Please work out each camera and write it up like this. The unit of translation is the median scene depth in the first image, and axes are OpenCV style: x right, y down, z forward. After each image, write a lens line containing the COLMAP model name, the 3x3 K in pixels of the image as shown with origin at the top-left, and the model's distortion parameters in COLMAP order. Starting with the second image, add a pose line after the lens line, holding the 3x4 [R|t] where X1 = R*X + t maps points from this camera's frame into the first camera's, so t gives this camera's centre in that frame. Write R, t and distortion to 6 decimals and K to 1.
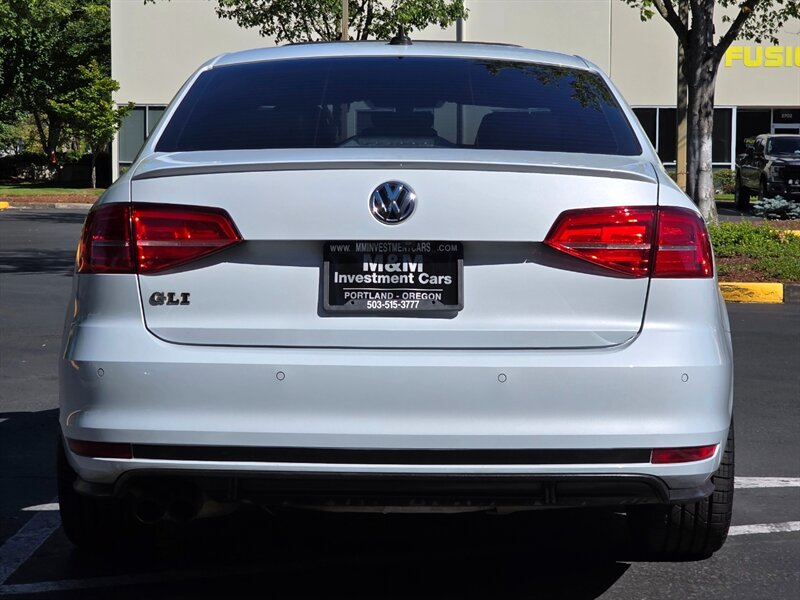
lens RADIAL K [[1872.1, 0, 400.0], [0, 1872.1, 300.0], [0, 0, 1]] dist [-0.044156, 0.560487]
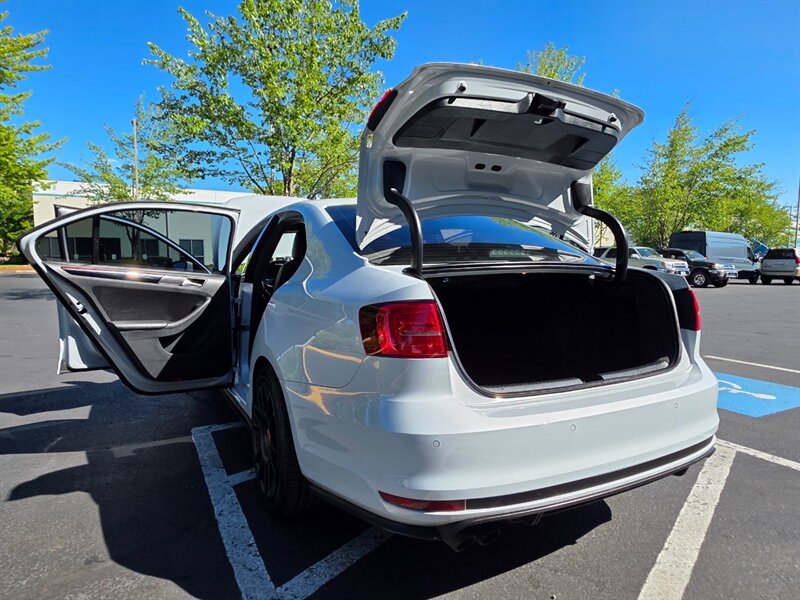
lens RADIAL K [[489.3, 0, 400.2], [0, 489.3, 298.3], [0, 0, 1]] dist [0.000452, 0.002977]
pose [[0.876203, -0.039692, 0.480305, -0.327438], [0.033724, 0.999209, 0.021051, -0.061858], [-0.480761, -0.002247, 0.876849, 0.735342]]
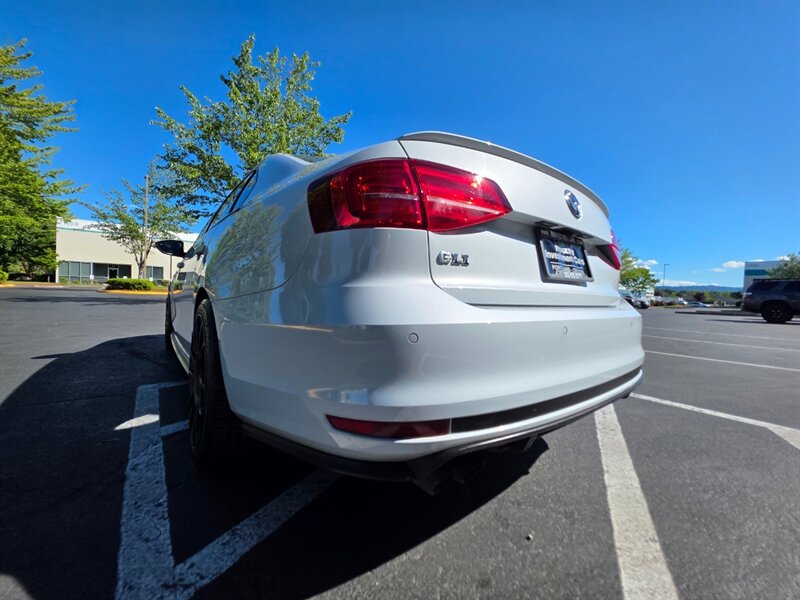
lens RADIAL K [[316.9, 0, 401.7], [0, 316.9, 297.9], [0, 0, 1]] dist [0.000661, 0.000104]
pose [[0.773609, 0.011783, 0.633553, -0.254148], [0.012863, 0.999329, -0.034292, 0.025574], [-0.633532, 0.034678, 0.772939, 0.892158]]
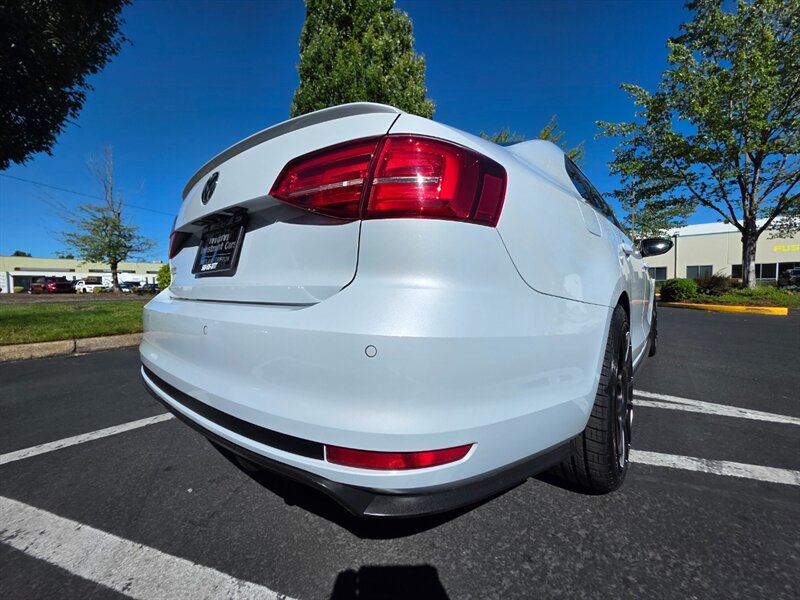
lens RADIAL K [[319.8, 0, 400.0], [0, 319.8, 300.0], [0, 0, 1]] dist [0.001540, 0.000162]
pose [[0.767588, 0.013934, -0.640792, 0.235562], [-0.032749, 0.999310, -0.017499, 0.024285], [0.640107, 0.034417, 0.767515, 0.911018]]
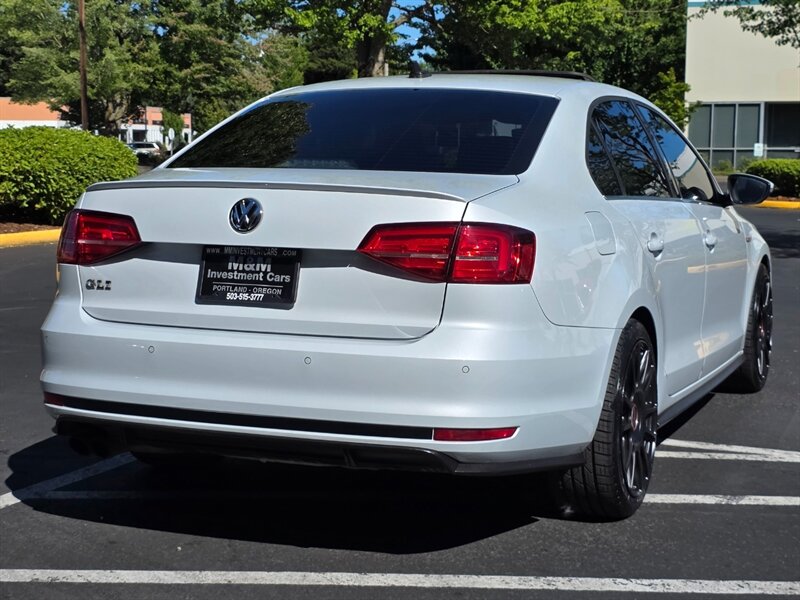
lens RADIAL K [[1449.3, 0, 400.0], [0, 1449.3, 300.0], [0, 0, 1]] dist [0.135673, 0.196691]
pose [[0.928635, 0.041798, -0.368634, 0.446267], [-0.030148, 0.998849, 0.037309, -0.034565], [0.369769, -0.023533, 0.928826, 0.138855]]
